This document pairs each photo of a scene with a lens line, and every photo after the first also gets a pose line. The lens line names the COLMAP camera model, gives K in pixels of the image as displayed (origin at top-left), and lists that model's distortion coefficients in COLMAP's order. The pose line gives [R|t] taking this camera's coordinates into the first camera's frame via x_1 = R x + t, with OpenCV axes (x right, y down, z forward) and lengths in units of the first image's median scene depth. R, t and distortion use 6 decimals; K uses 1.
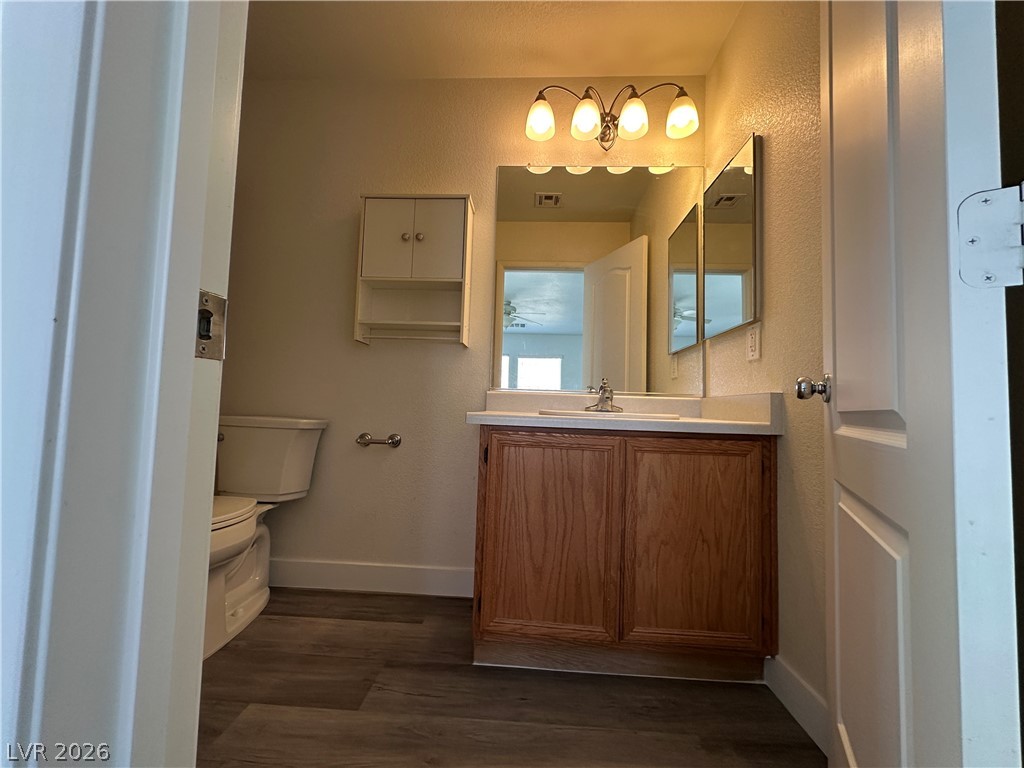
lens RADIAL K [[405.5, 0, 513.0], [0, 405.5, 385.8], [0, 0, 1]] dist [-0.003303, 0.000427]
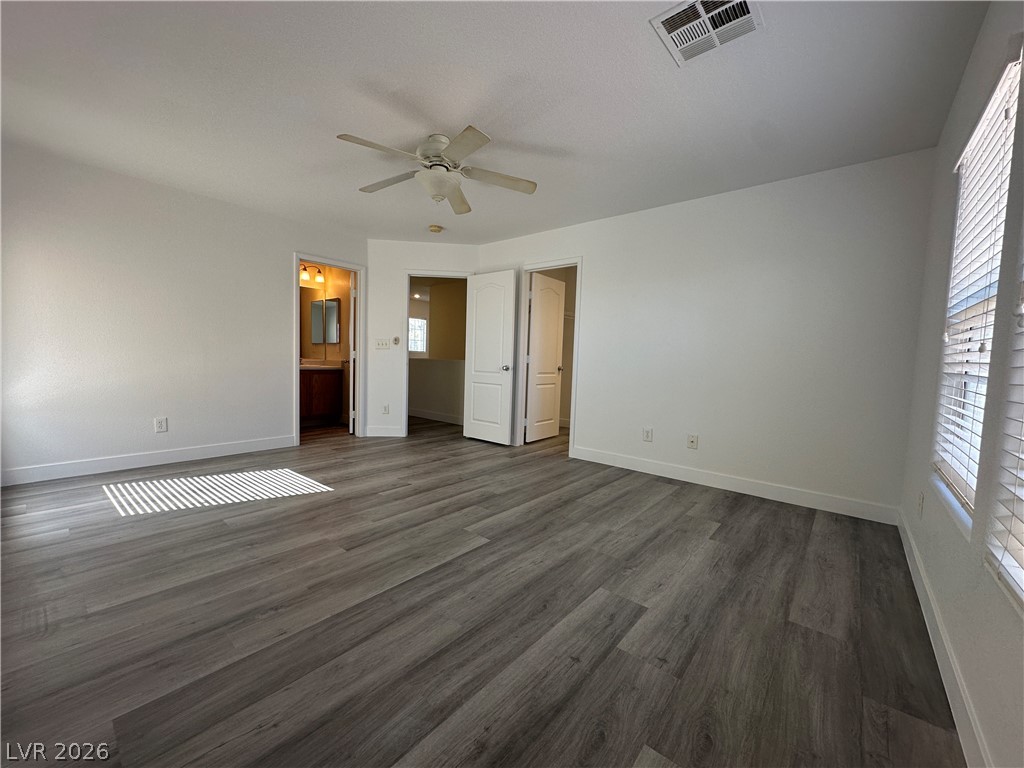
lens RADIAL K [[405.5, 0, 511.9], [0, 405.5, 382.9], [0, 0, 1]] dist [-0.003303, 0.000427]
pose [[0.612312, -0.058766, 0.788429, -1.509633], [-0.052065, 0.992072, 0.114379, -0.295591], [-0.788900, -0.111085, 0.604398, -2.766337]]
